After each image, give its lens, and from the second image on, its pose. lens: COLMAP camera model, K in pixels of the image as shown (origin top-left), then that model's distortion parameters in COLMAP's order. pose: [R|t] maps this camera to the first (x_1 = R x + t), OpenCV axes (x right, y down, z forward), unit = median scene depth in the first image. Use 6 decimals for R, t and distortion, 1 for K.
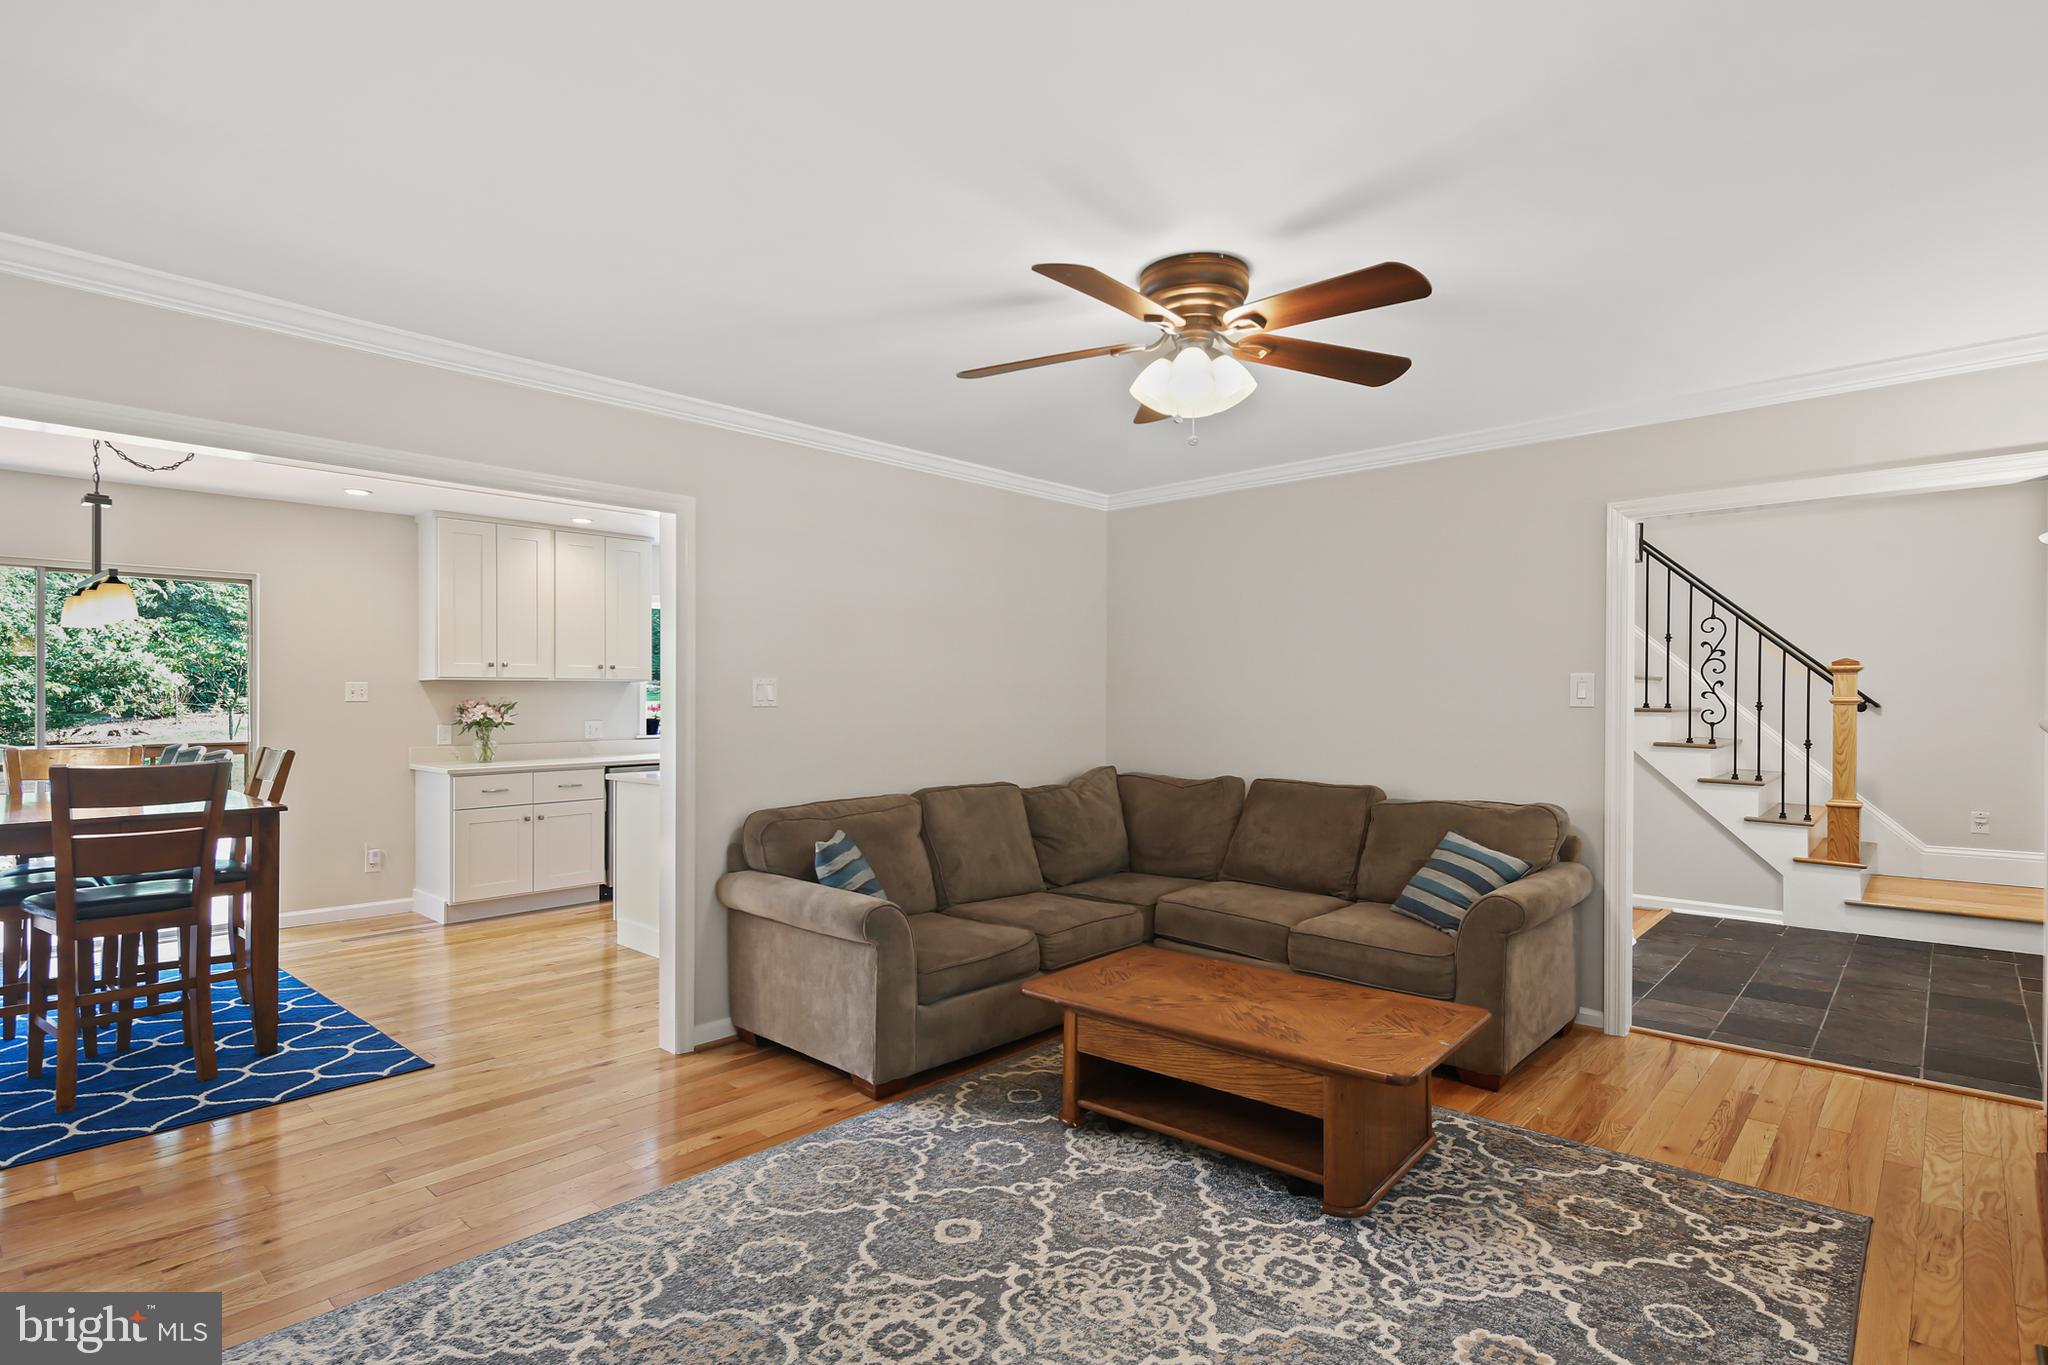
lens RADIAL K [[1012.7, 0, 1024.4], [0, 1012.7, 699.3], [0, 0, 1]] dist [0.002675, -0.002621]
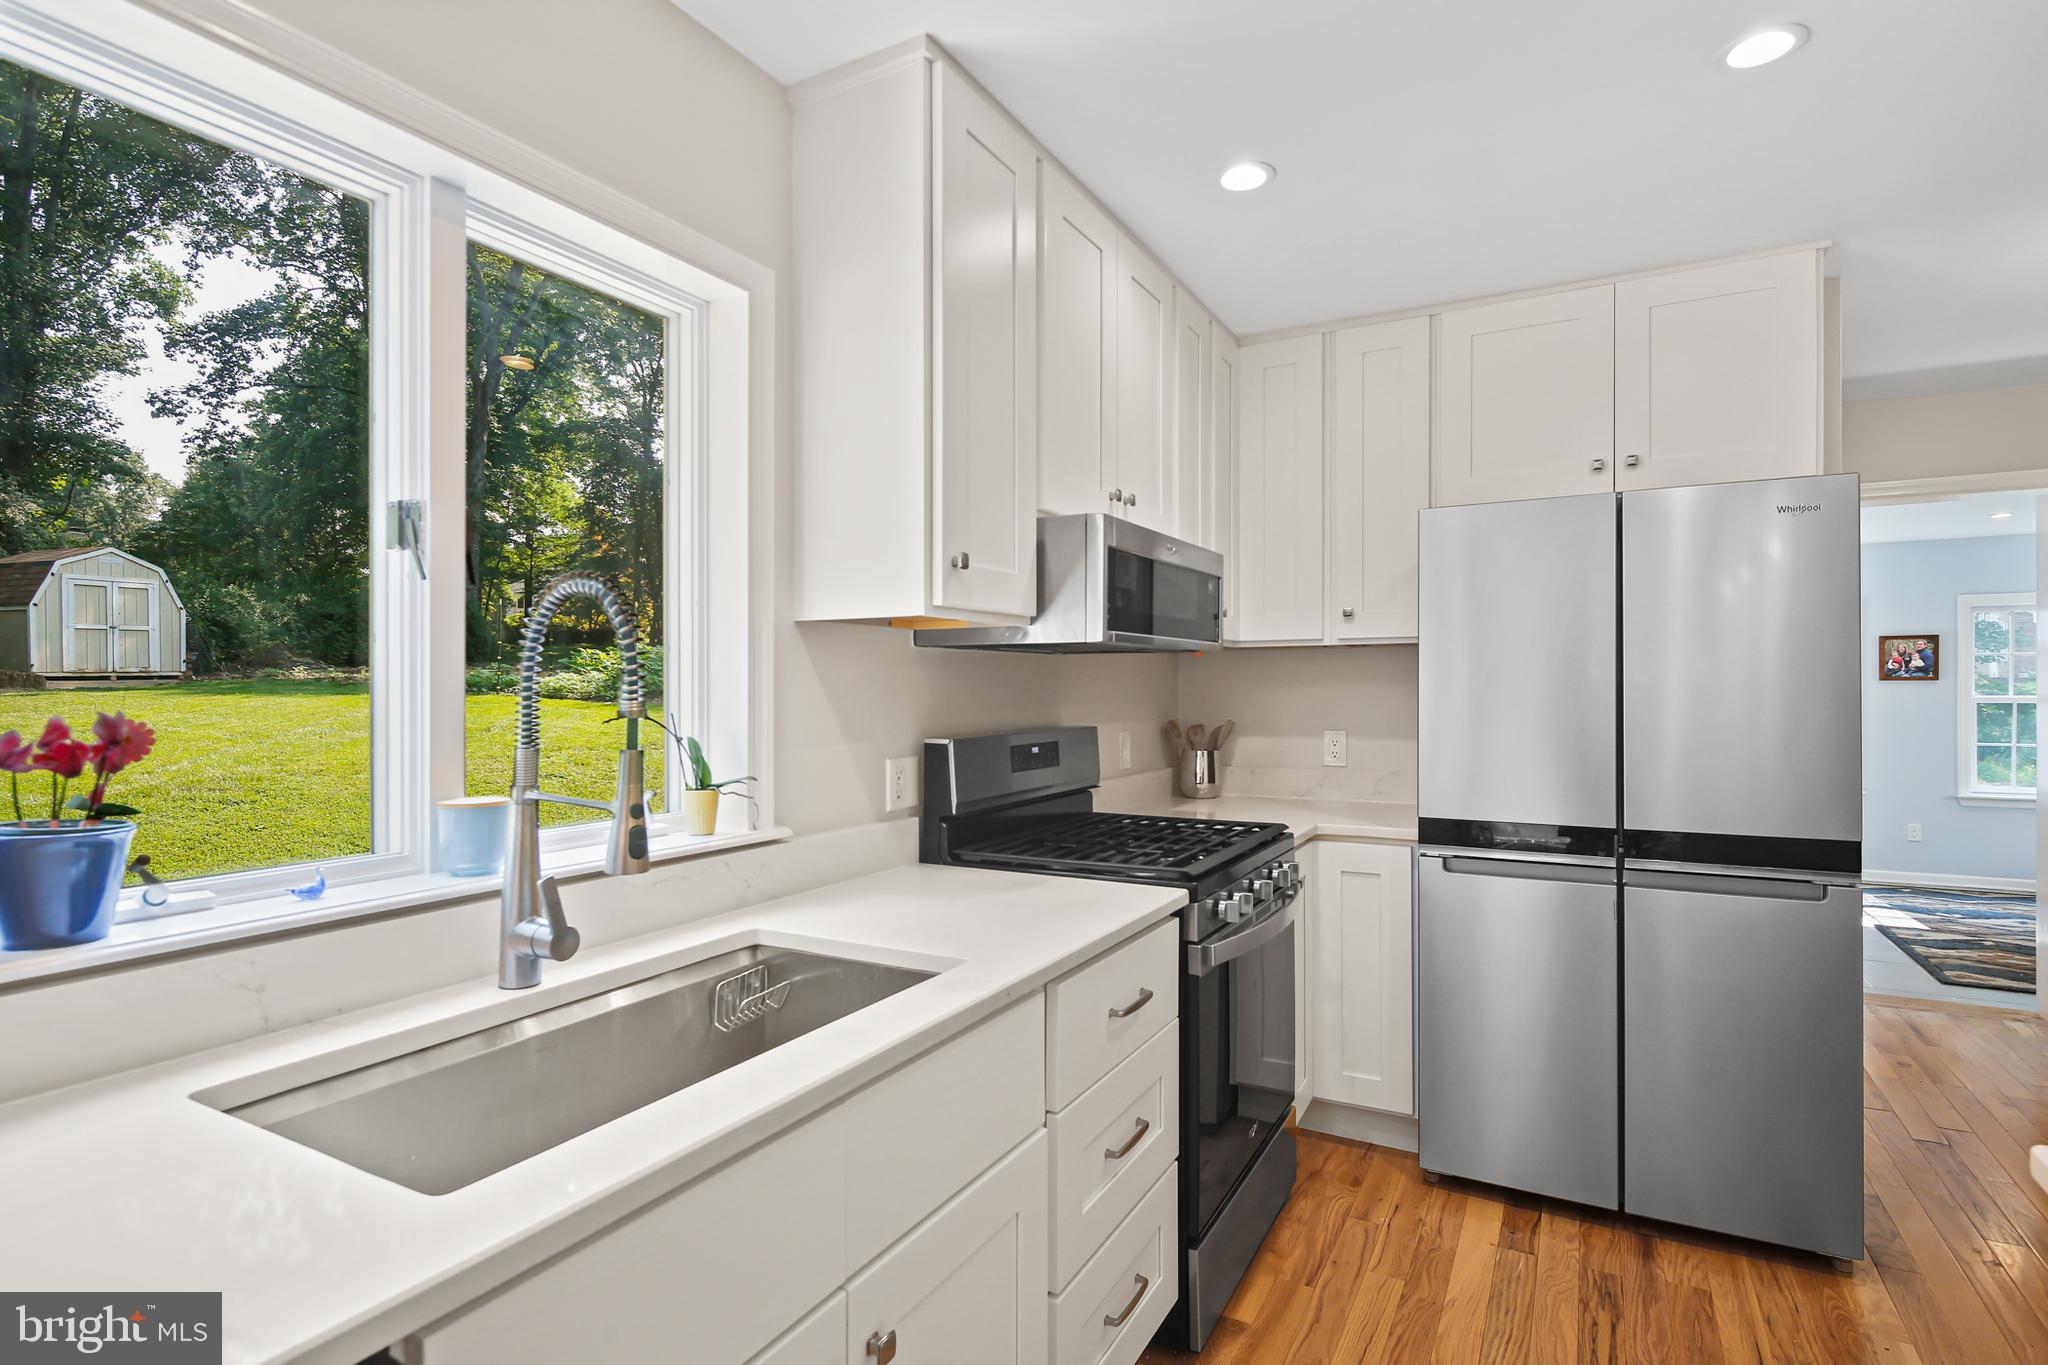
lens RADIAL K [[1012.7, 0, 1032.3], [0, 1012.7, 677.8], [0, 0, 1]] dist [0.002675, -0.002621]
pose [[0.972205, -0.000506, 0.234130, -0.501943], [0.003547, 0.999915, -0.012568, 0.002284], [-0.234104, 0.013049, 0.972124, 1.546770]]
